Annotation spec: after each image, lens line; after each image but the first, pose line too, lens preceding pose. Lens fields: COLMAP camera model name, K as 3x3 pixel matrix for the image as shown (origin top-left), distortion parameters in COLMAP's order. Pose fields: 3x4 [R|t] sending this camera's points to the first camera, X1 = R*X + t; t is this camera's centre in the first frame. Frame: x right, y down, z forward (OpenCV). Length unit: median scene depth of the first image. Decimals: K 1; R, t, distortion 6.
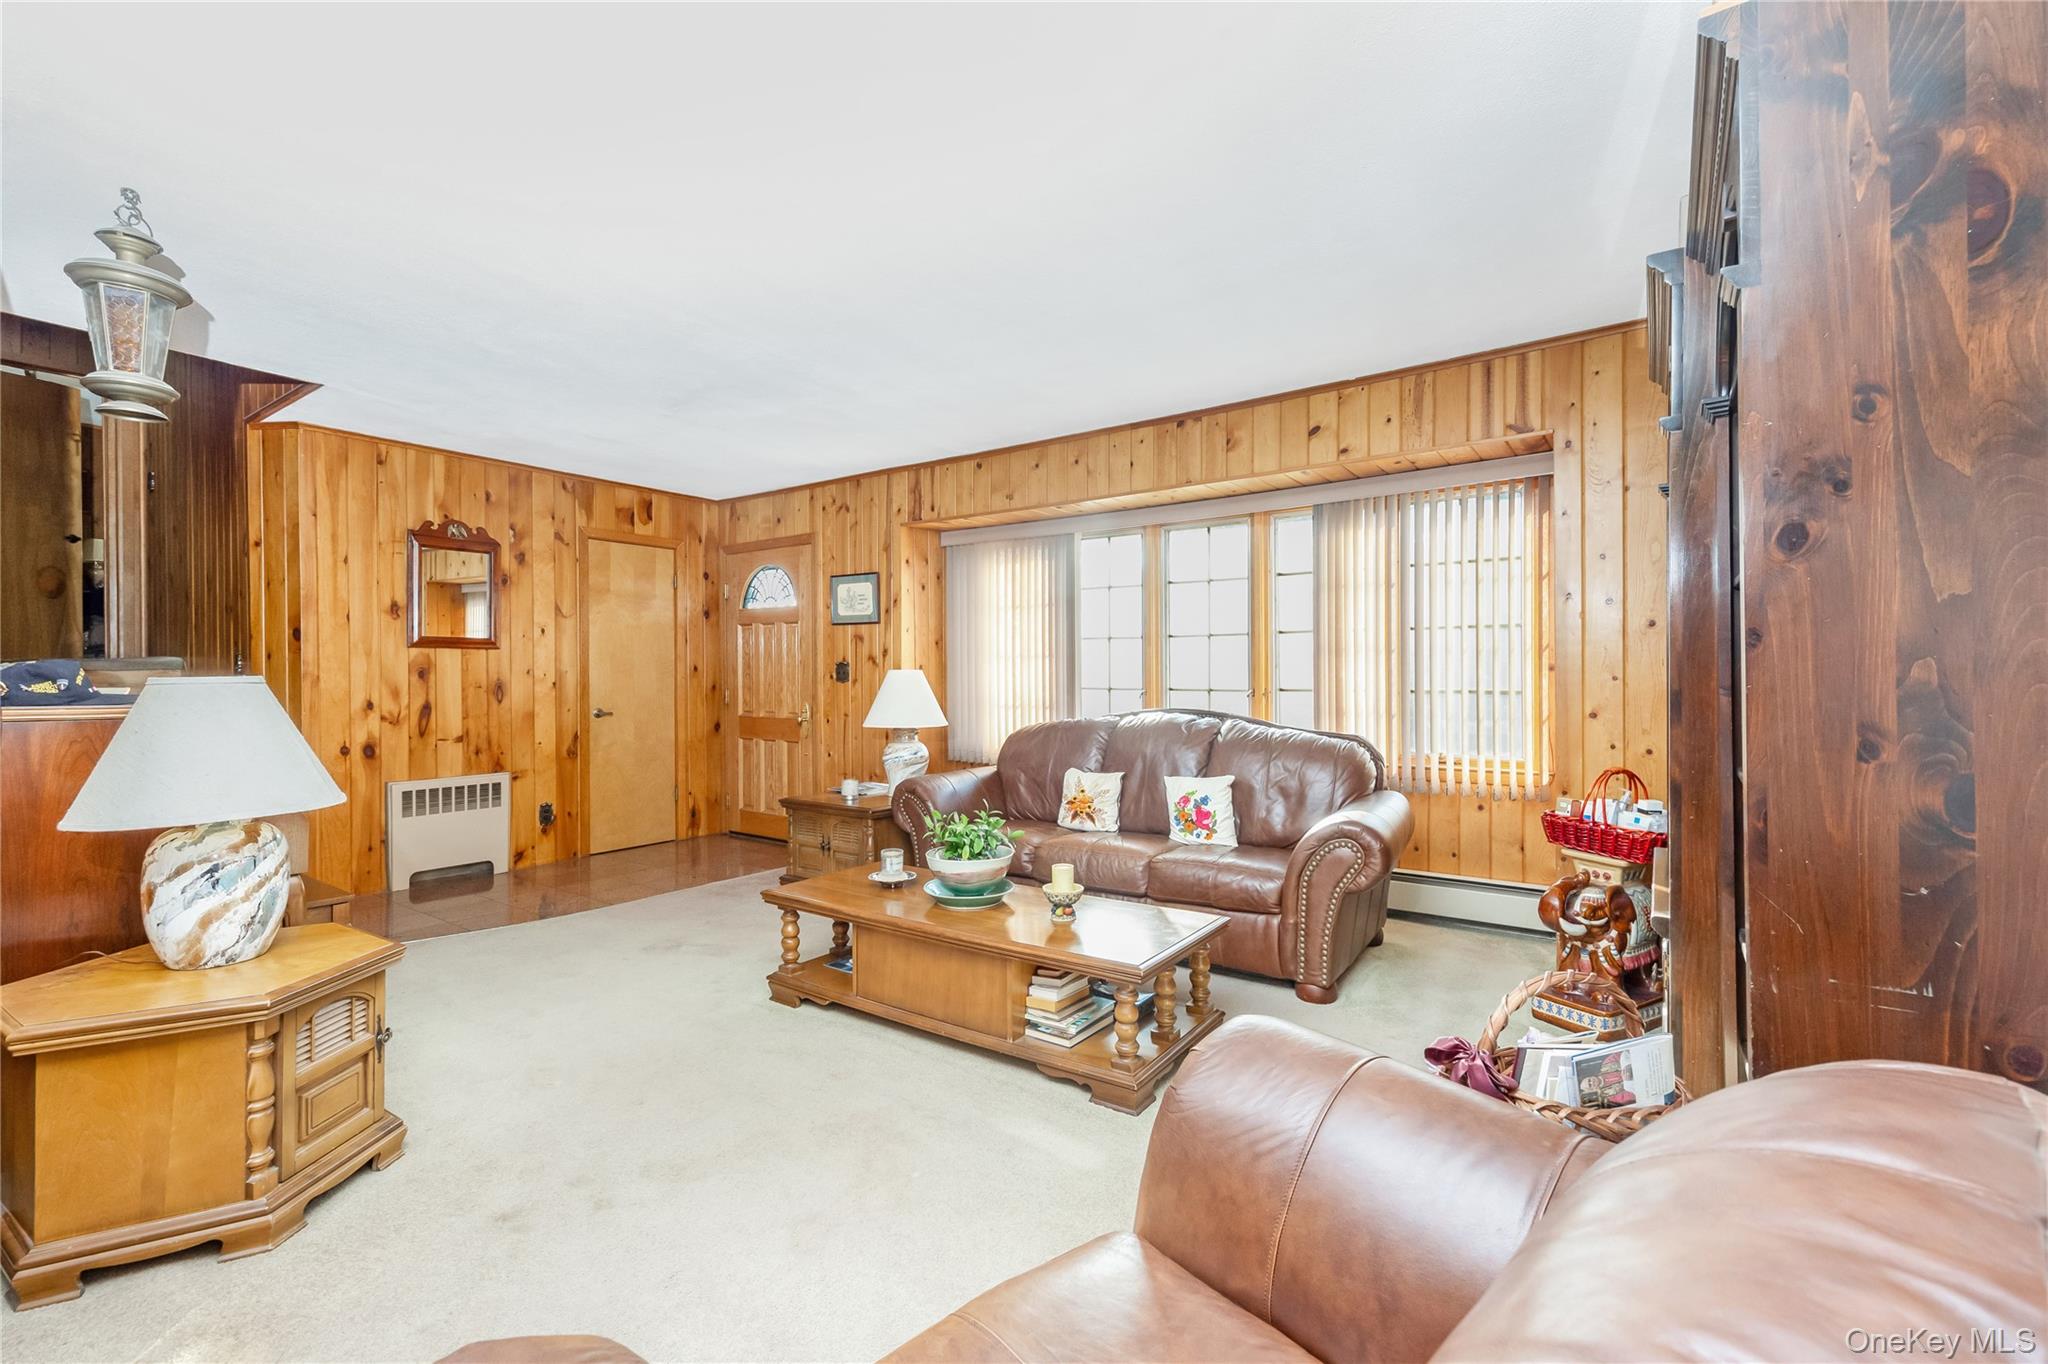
lens RADIAL K [[859.5, 0, 1028.4], [0, 859.5, 667.7], [0, 0, 1]] dist [0.008379, -0.000017]
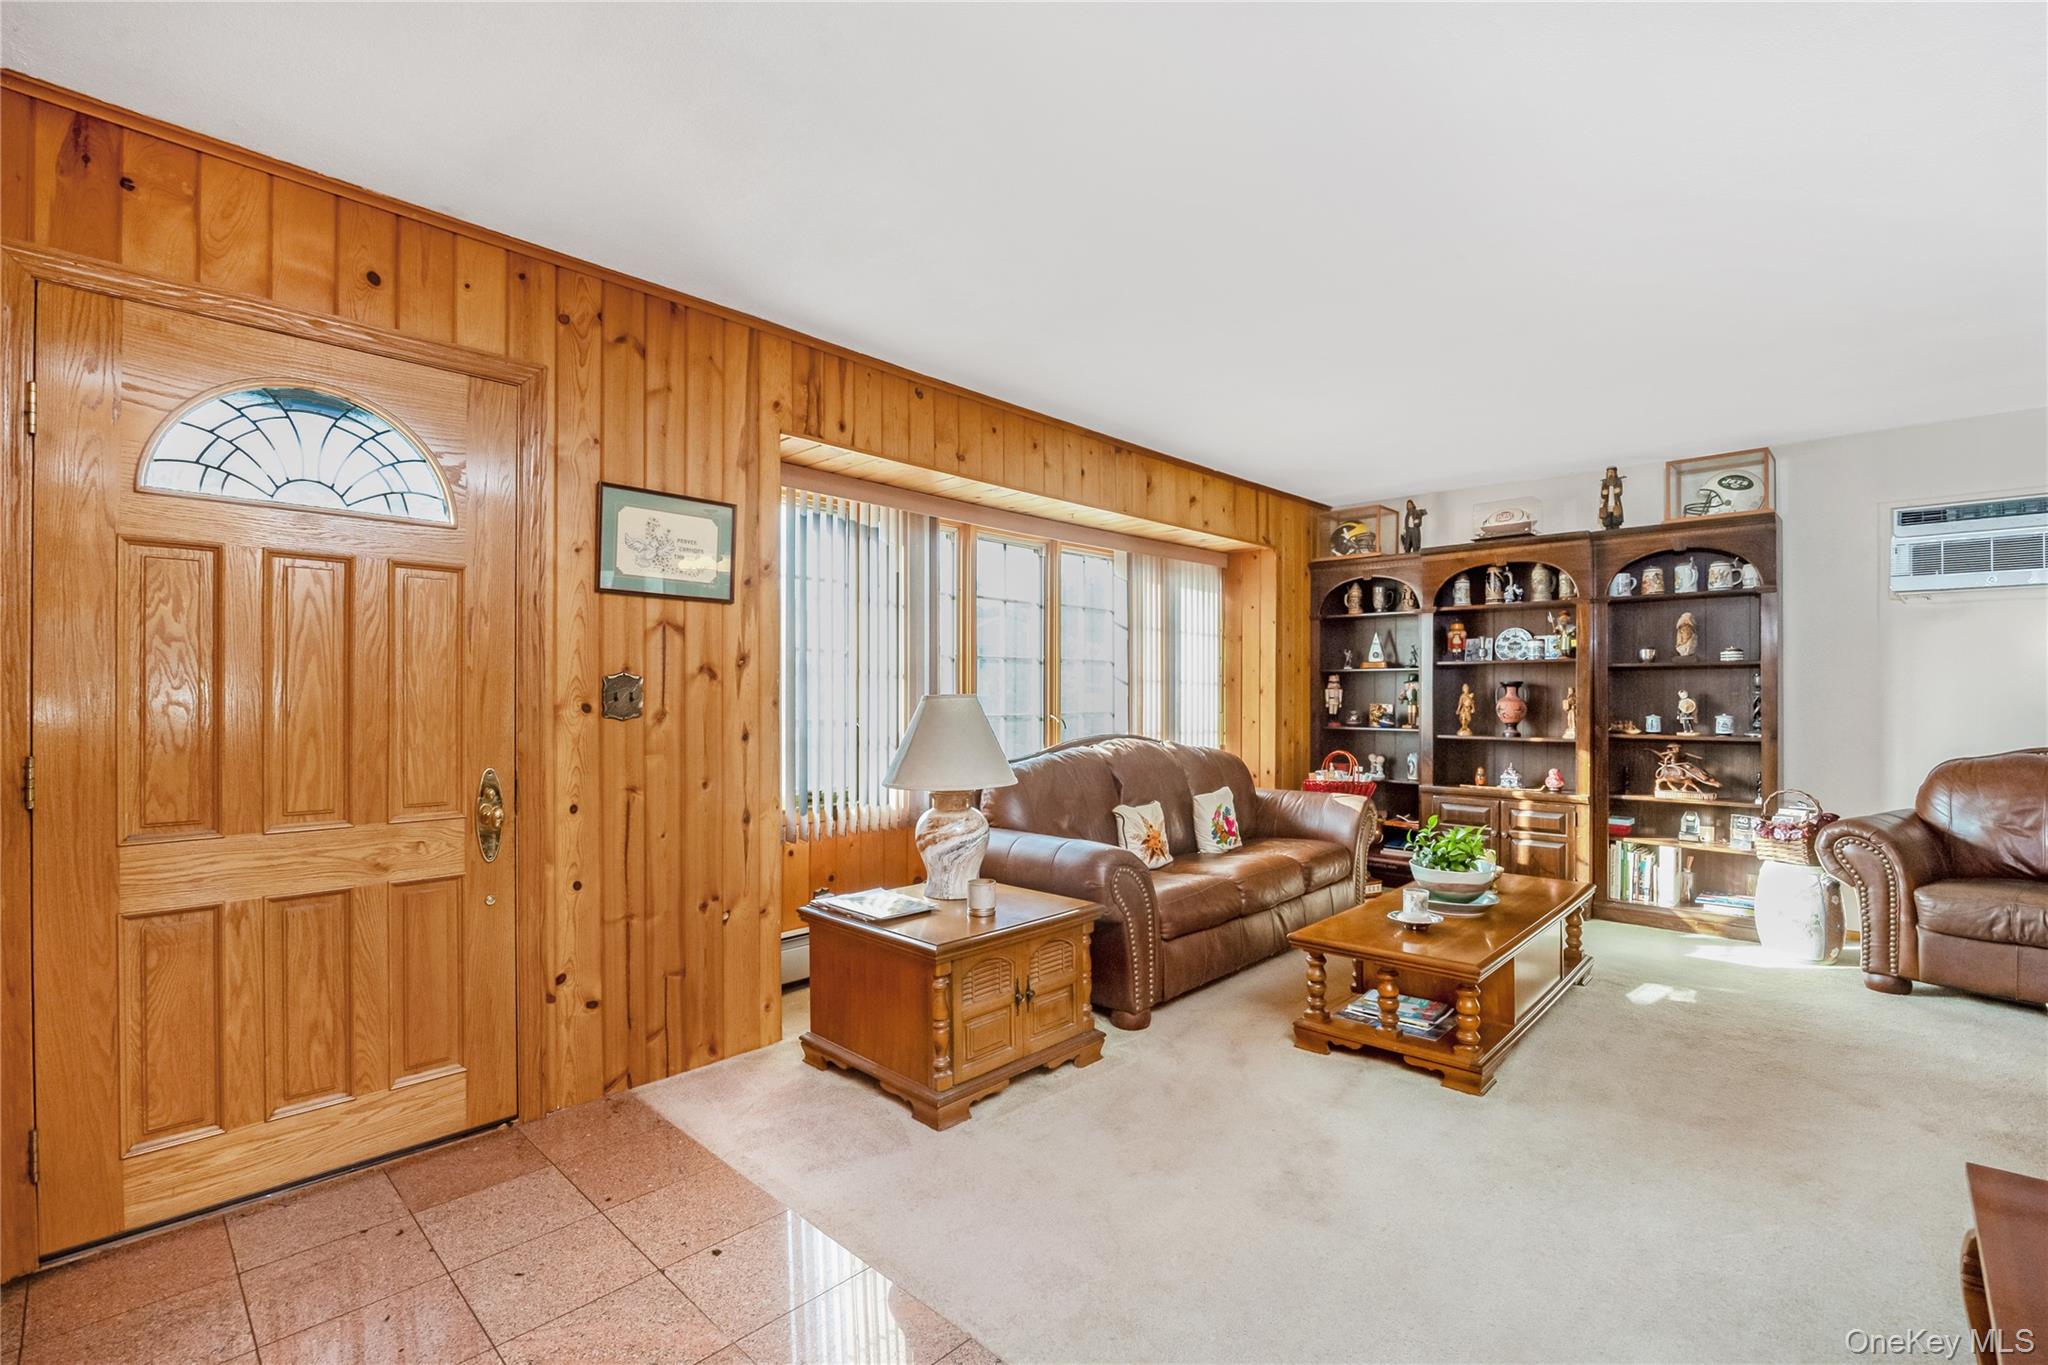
lens RADIAL K [[909.2, 0, 1036.9], [0, 909.2, 696.9], [0, 0, 1]] dist [-0.001570, -0.000042]
pose [[0.132549, 0.010844, 0.991117, -0.809958], [0.005866, 0.999914, -0.011724, 0.014122], [-0.991159, 0.007368, 0.132474, 0.873360]]
